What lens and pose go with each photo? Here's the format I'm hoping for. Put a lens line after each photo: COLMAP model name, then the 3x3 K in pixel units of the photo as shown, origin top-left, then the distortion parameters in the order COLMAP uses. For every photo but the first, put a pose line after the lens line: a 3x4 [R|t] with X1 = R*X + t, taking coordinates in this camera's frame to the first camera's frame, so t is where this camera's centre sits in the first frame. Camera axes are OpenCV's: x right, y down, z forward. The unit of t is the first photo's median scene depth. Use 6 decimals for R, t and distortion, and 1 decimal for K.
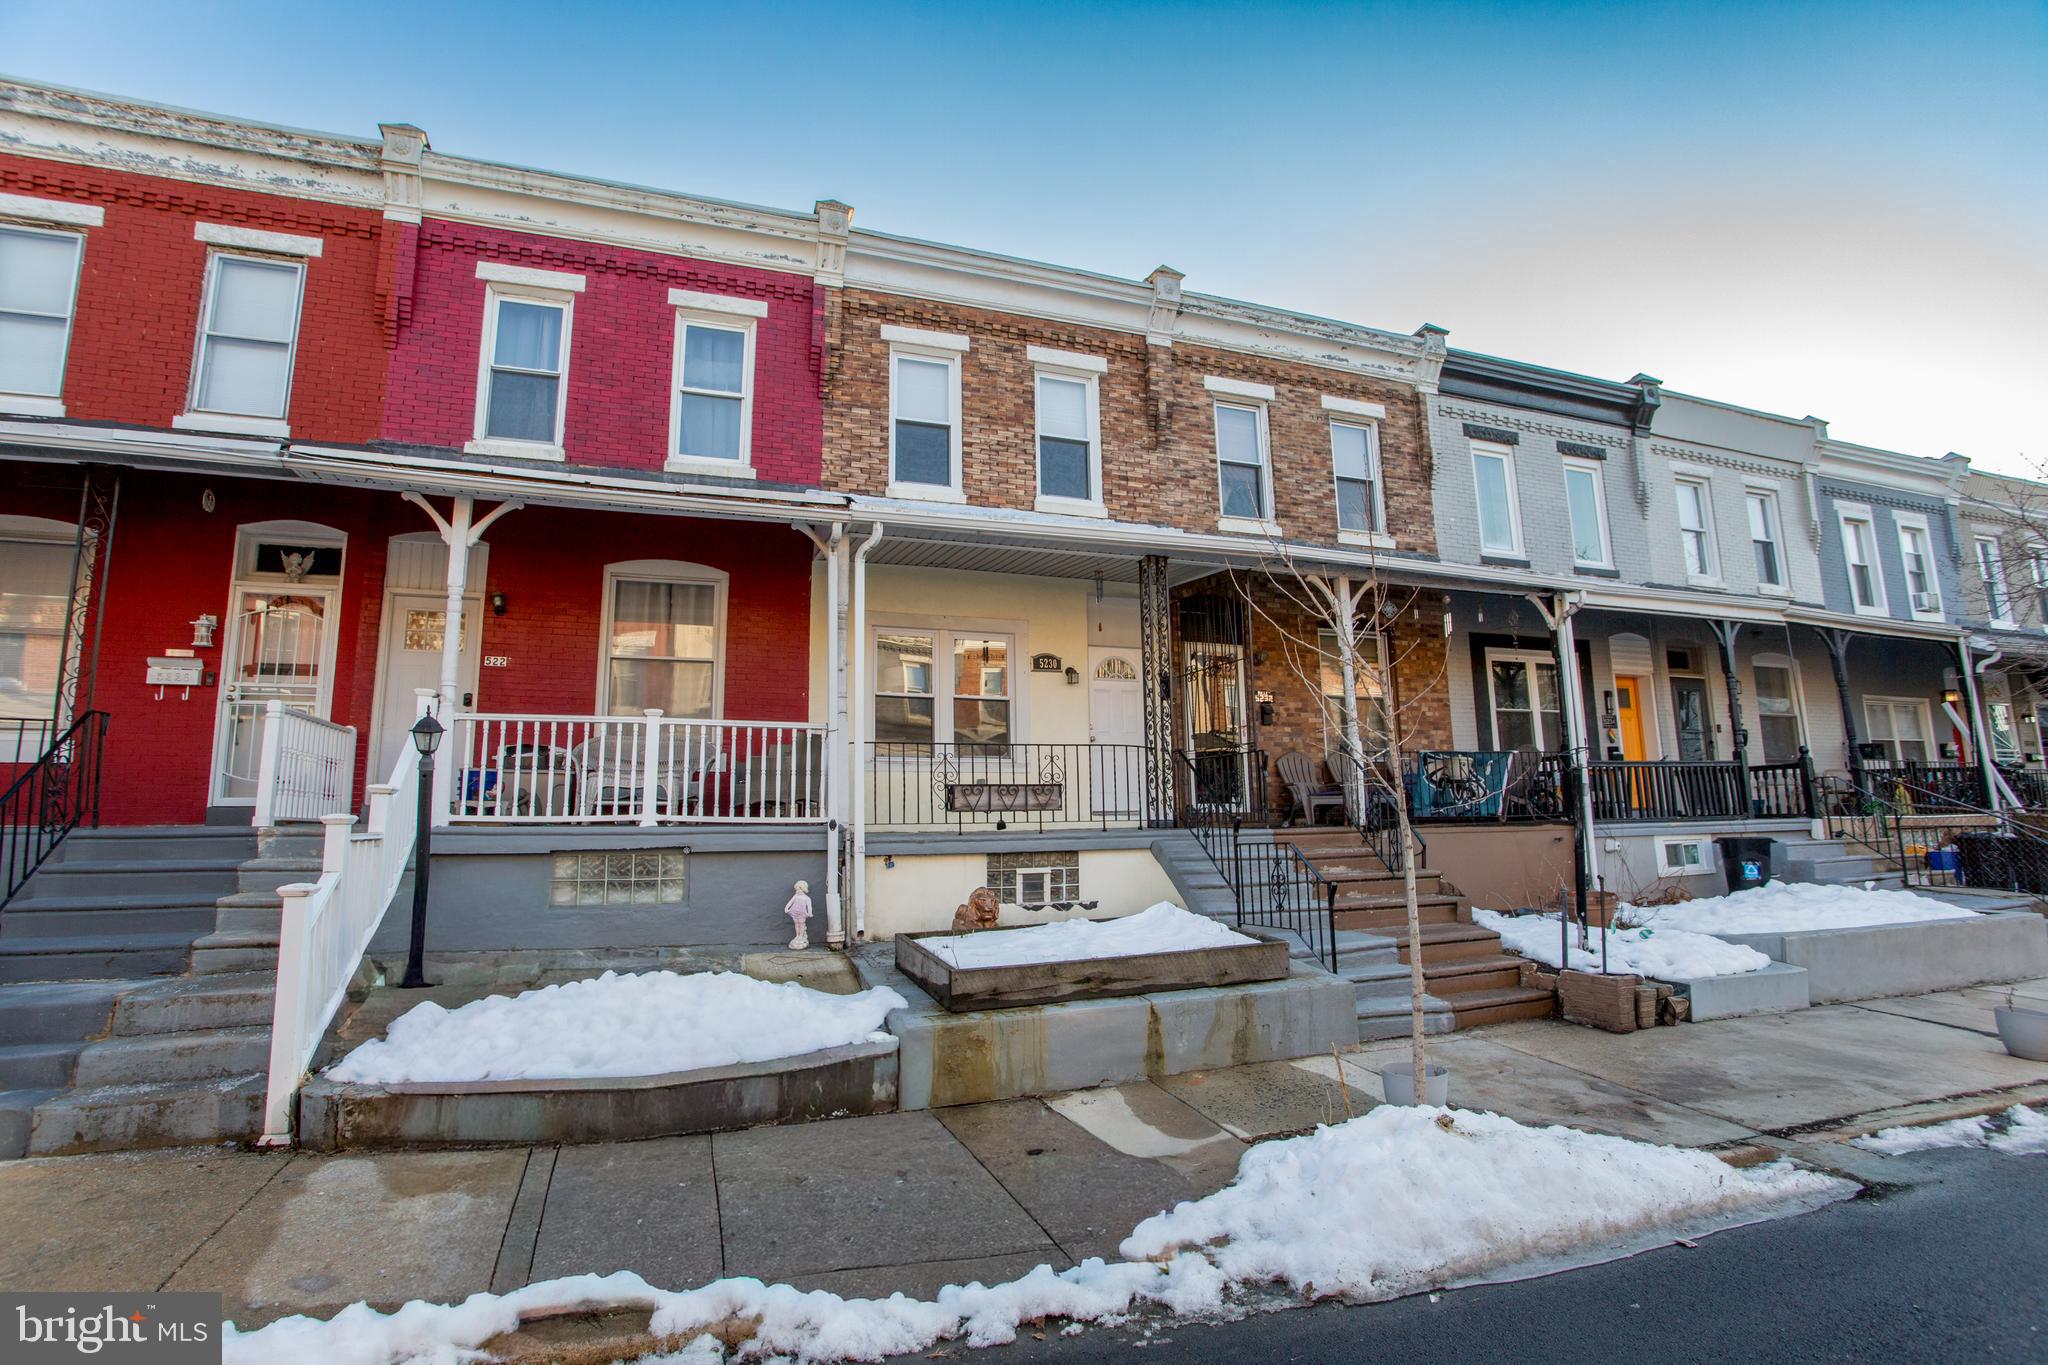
lens RADIAL K [[1033.3, 0, 1024.0], [0, 1033.3, 682.5], [0, 0, 1]] dist [-0.083346, 0.040996]
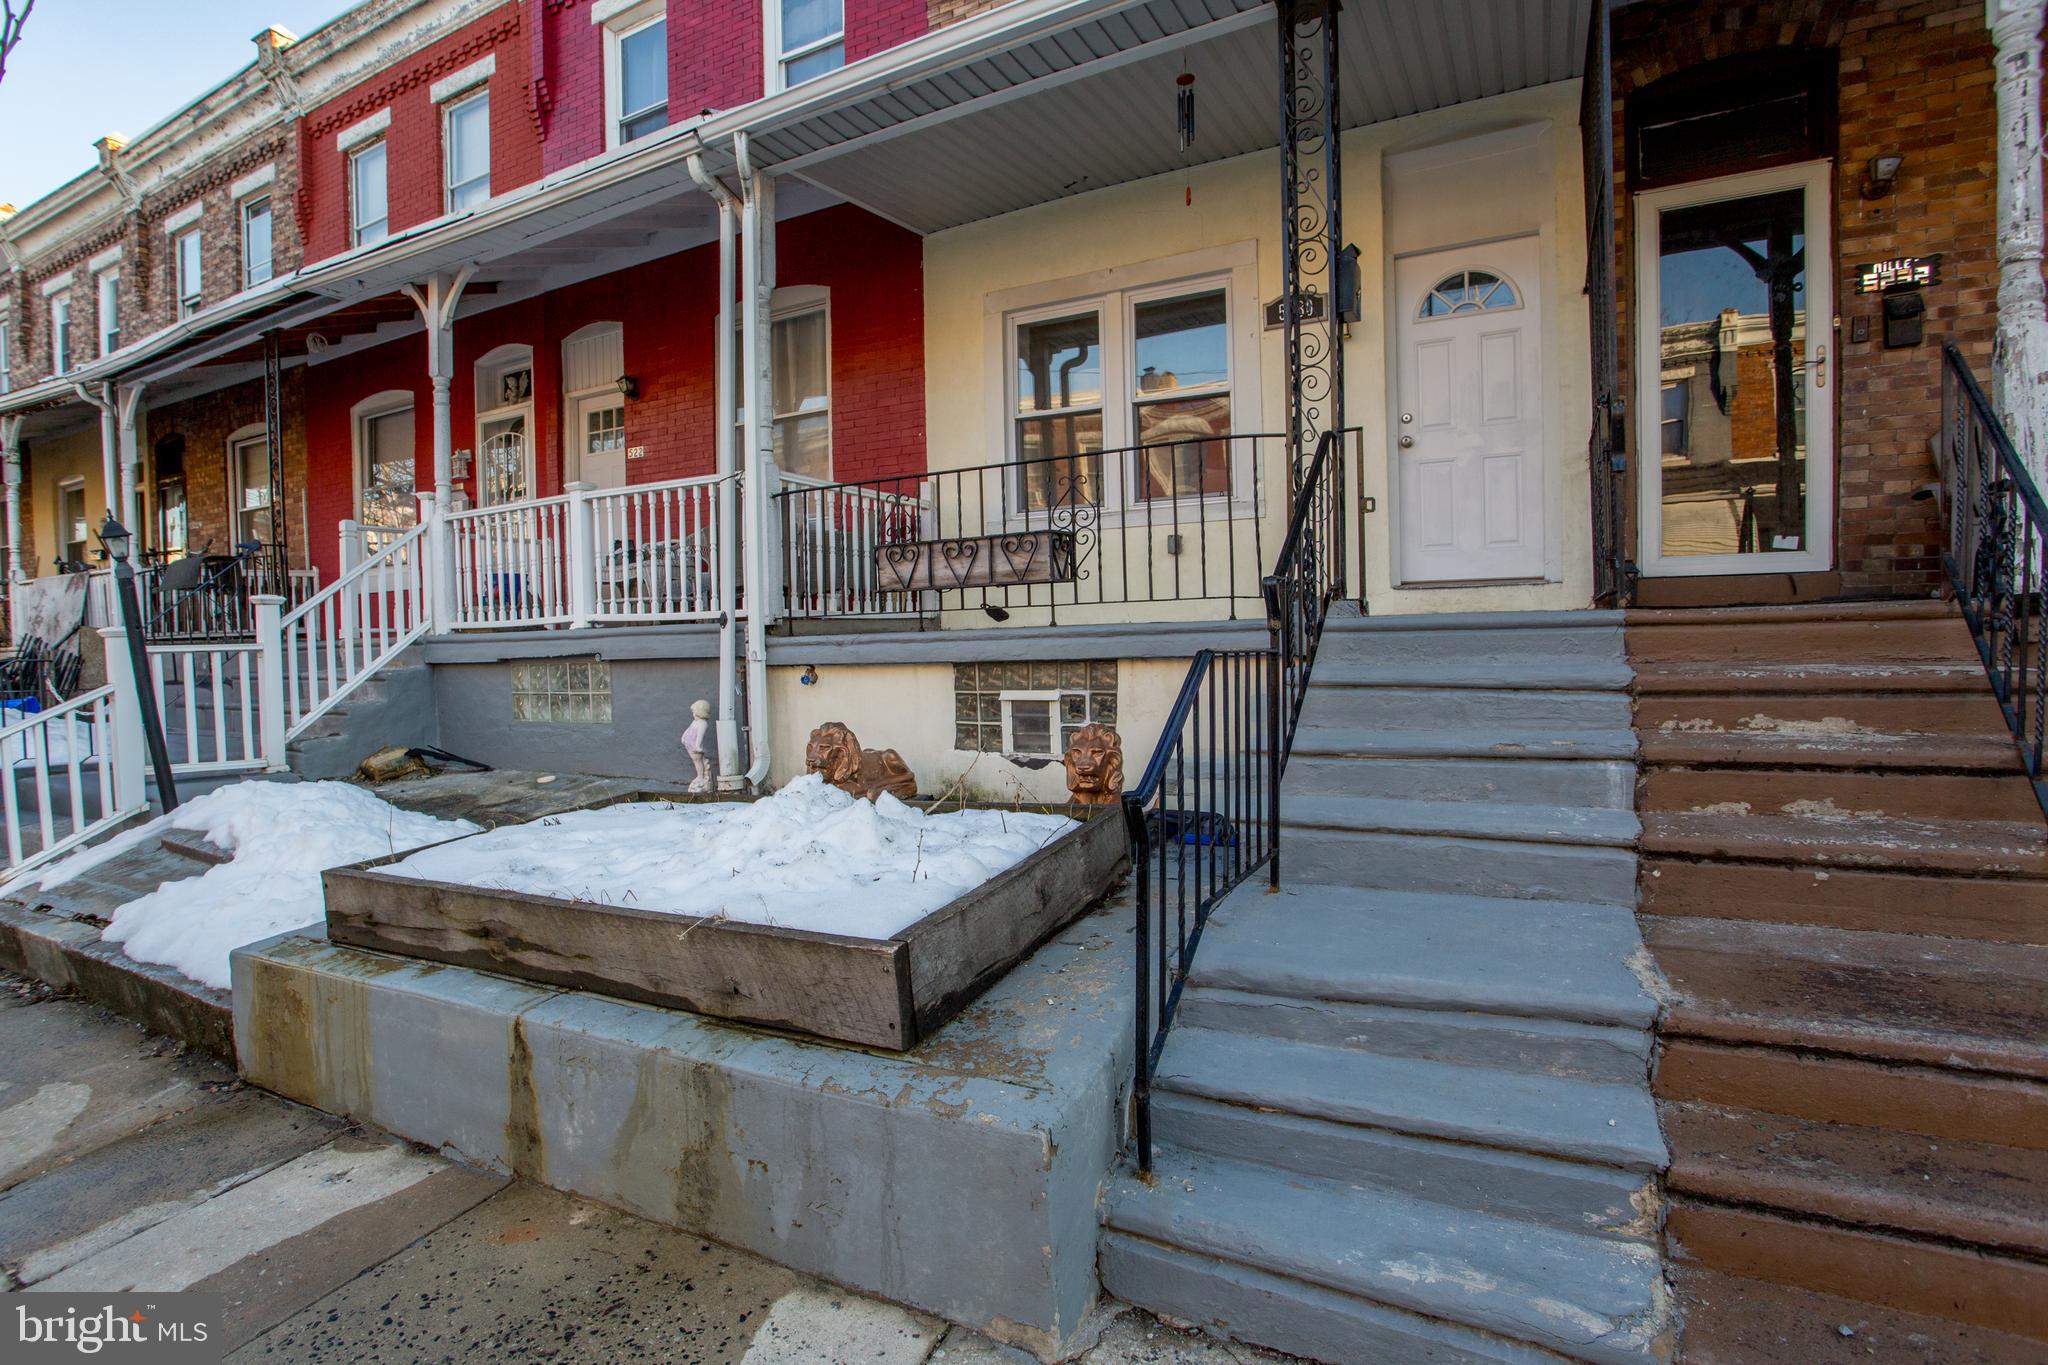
lens RADIAL K [[1033.3, 0, 1024.0], [0, 1033.3, 682.5], [0, 0, 1]] dist [-0.083346, 0.040996]
pose [[0.648677, 0.027371, -0.760572, 0.443030], [0.122118, 0.982661, 0.139515, 0.105781], [0.751203, -0.183380, 0.634087, 0.692950]]
